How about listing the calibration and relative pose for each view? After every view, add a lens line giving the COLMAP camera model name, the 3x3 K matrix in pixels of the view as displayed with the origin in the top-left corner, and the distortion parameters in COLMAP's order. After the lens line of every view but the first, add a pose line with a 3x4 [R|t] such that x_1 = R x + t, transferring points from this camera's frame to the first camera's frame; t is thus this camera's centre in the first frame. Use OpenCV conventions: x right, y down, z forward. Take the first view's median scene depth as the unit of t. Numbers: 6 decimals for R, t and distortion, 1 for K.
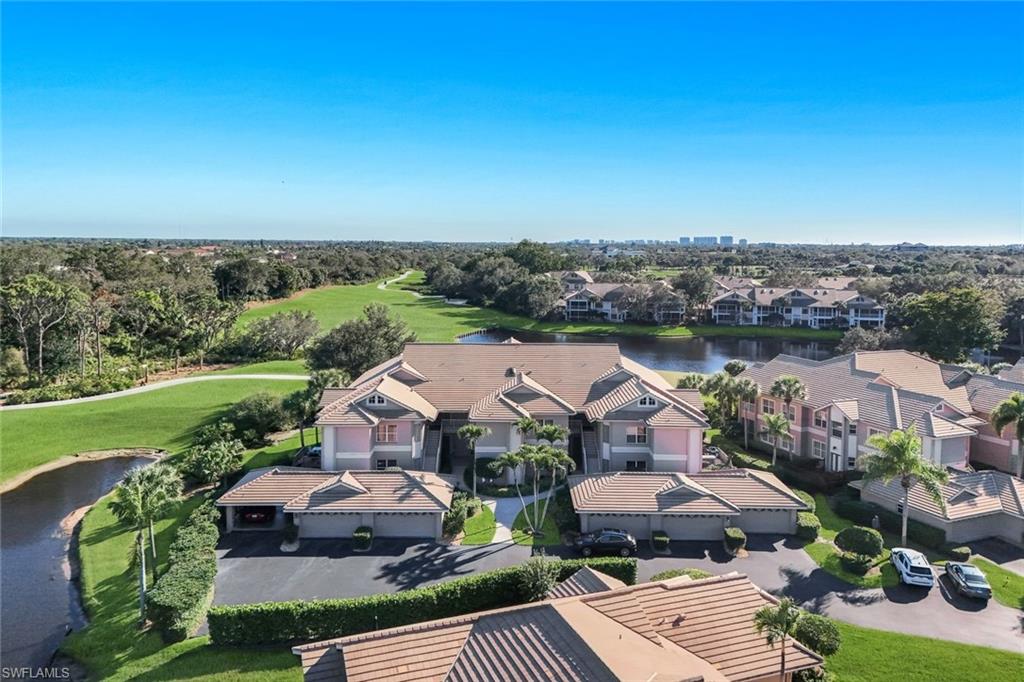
lens RADIAL K [[752.0, 0, 512.0], [0, 752.0, 341.0], [0, 0, 1]] dist [0.001163, 0.000637]
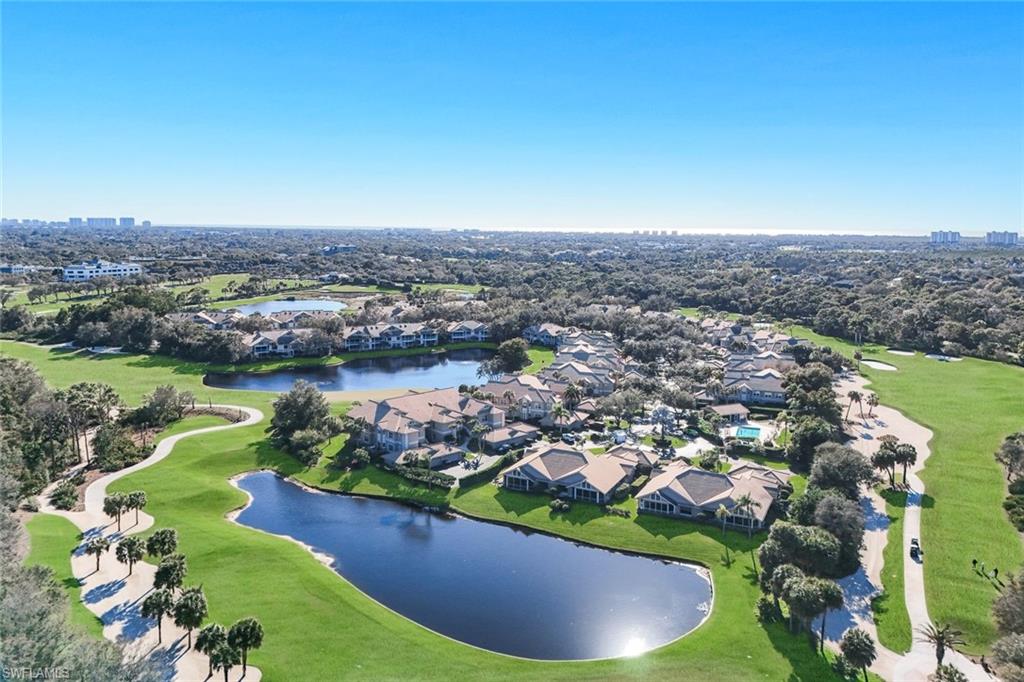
lens RADIAL K [[752.0, 0, 512.0], [0, 752.0, 341.0], [0, 0, 1]] dist [0.001163, 0.000637]
pose [[0.732991, -0.105282, 0.672042, -0.557462], [0.087353, 0.994339, 0.060497, -0.113641], [-0.674607, 0.014361, 0.738038, -0.417200]]
